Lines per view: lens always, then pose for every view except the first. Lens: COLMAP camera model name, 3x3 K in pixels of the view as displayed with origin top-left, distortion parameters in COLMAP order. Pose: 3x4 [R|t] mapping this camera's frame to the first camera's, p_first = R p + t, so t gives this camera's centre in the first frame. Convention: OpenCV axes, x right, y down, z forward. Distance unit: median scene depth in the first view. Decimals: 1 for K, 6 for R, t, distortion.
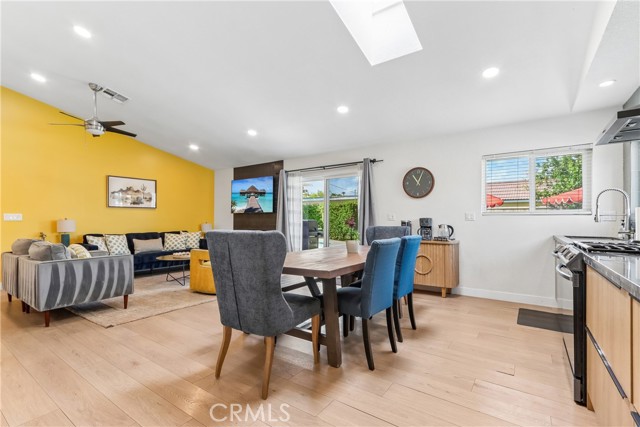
lens RADIAL K [[296.1, 0, 320.4], [0, 296.1, 216.5], [0, 0, 1]] dist [0.001925, 0.002337]
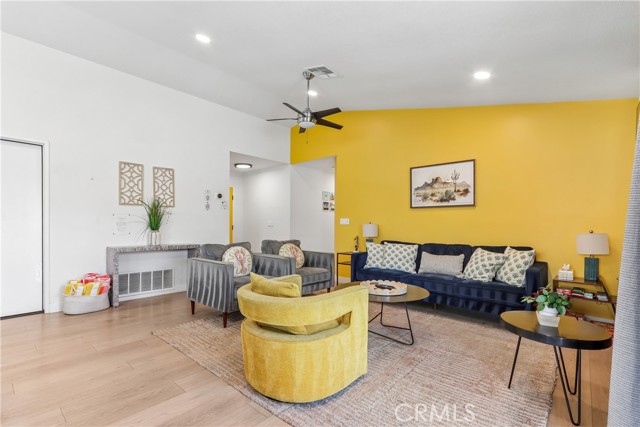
lens RADIAL K [[296.1, 0, 321.6], [0, 296.1, 224.4], [0, 0, 1]] dist [0.001925, 0.002337]
pose [[-0.107607, 0.000770, -0.994193, 0.106753], [0.003131, 0.999995, 0.000435, 0.012363], [0.994189, -0.003066, -0.107609, 0.966140]]
